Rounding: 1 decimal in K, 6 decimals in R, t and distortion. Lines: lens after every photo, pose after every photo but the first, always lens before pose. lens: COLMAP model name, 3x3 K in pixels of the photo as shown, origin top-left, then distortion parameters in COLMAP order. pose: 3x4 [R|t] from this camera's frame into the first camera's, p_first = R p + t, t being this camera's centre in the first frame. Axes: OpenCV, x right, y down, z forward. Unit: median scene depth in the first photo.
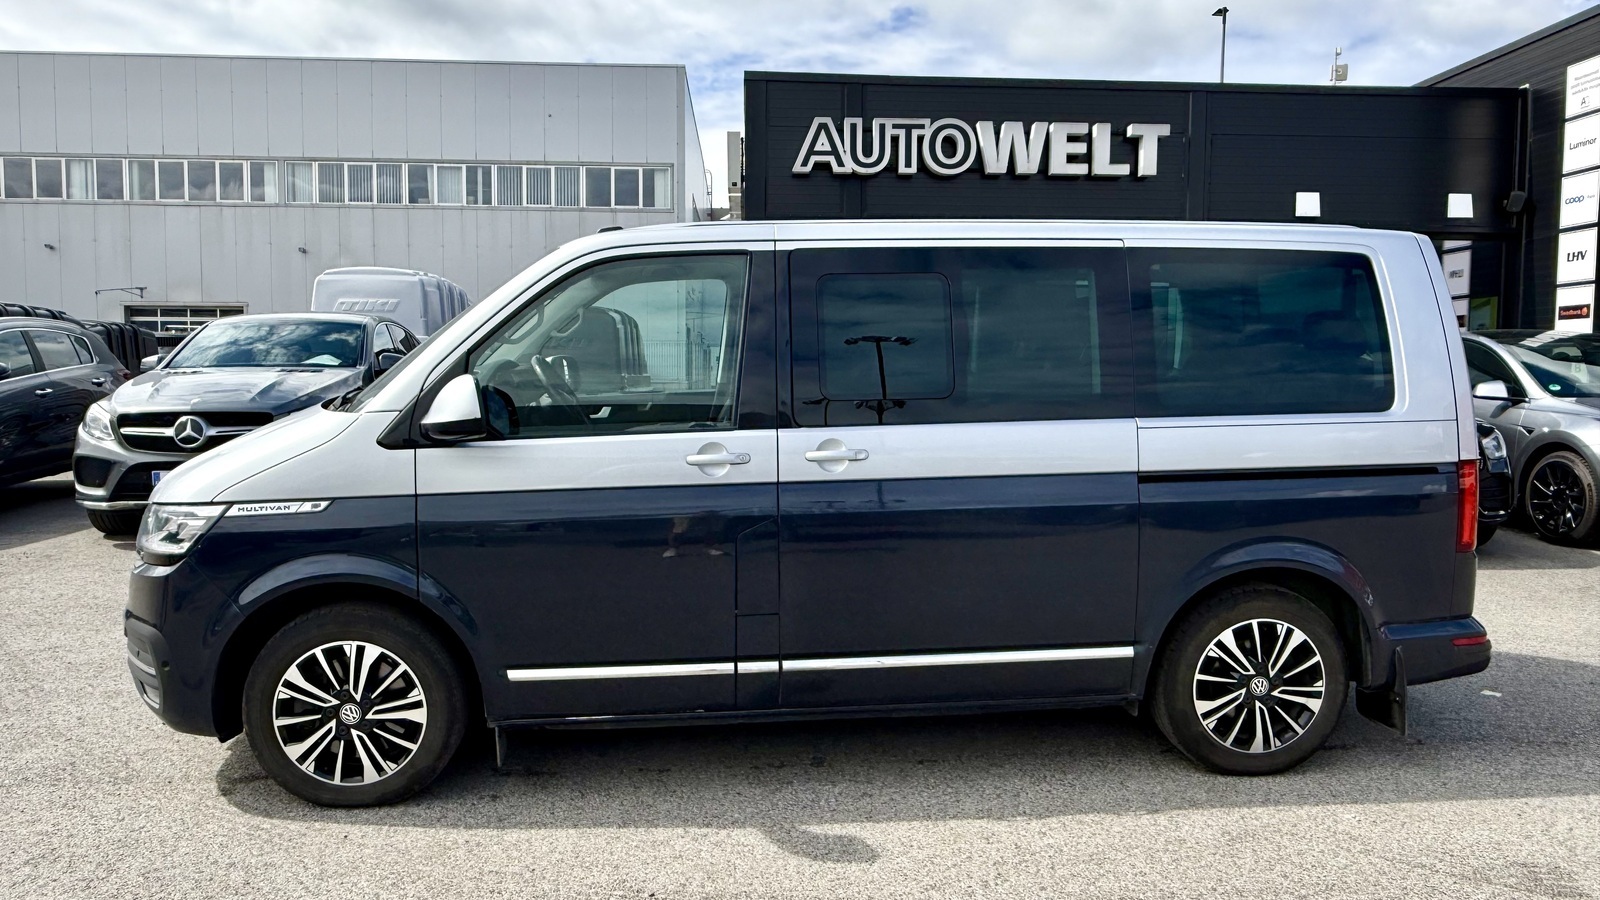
lens RADIAL K [[1152.2, 0, 800.0], [0, 1152.2, 450.0], [0, 0, 1]] dist [0.003752, 0.001230]
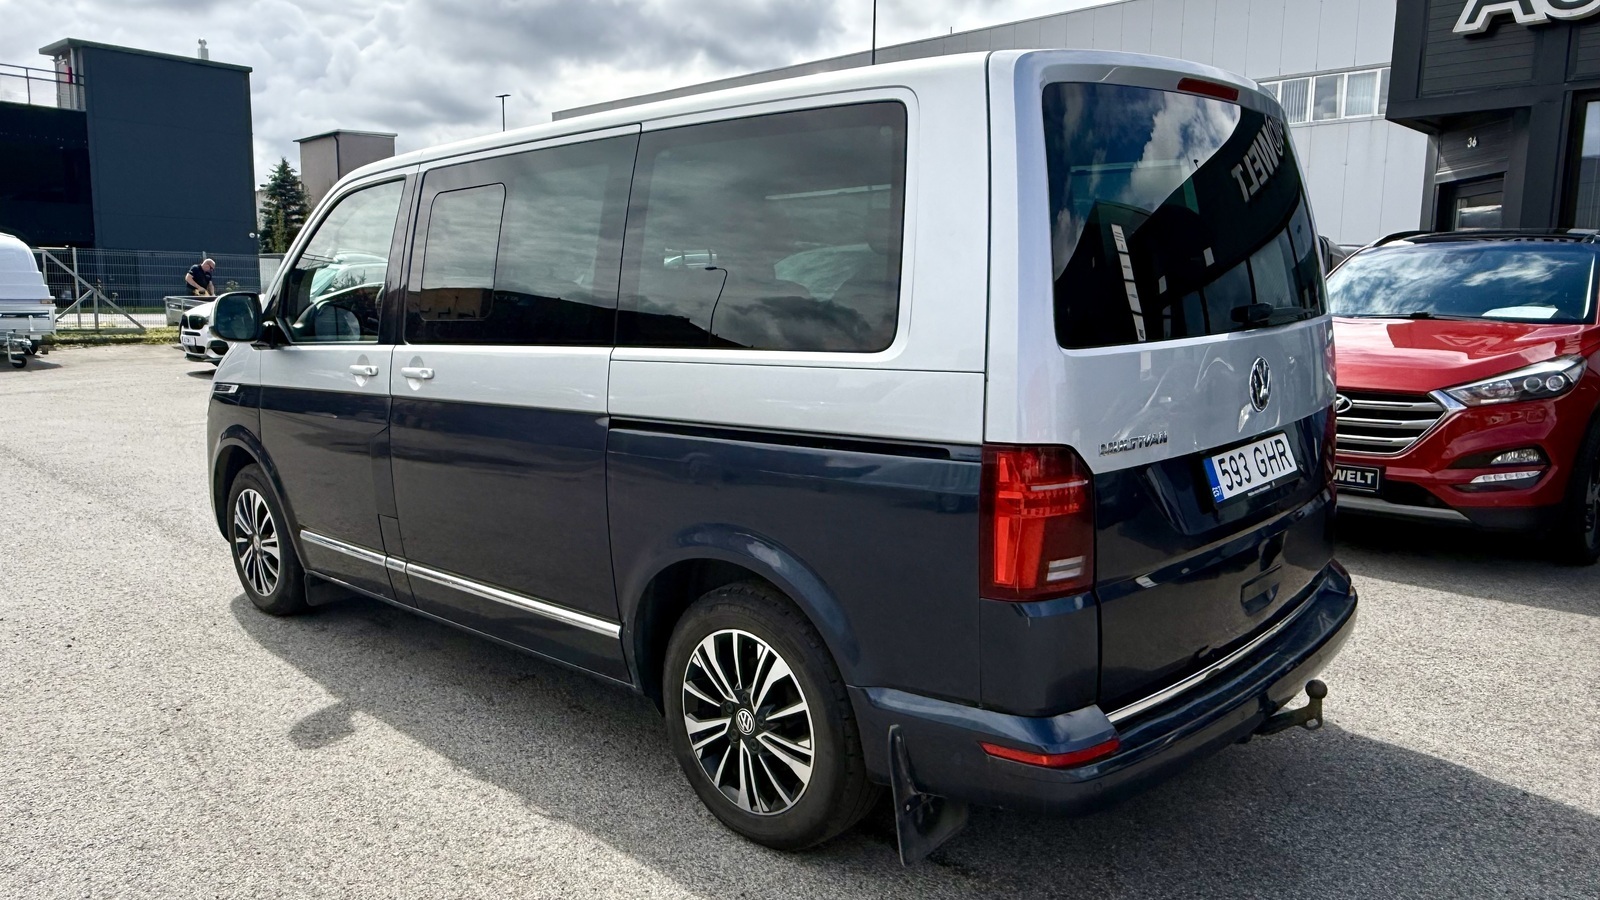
lens RADIAL K [[1152.2, 0, 800.0], [0, 1152.2, 450.0], [0, 0, 1]] dist [0.003752, 0.001230]
pose [[0.645473, 0.103587, -0.756726, 0.962124], [-0.058282, 0.994552, 0.086429, -0.032887], [0.761556, -0.011684, 0.647994, 0.555170]]
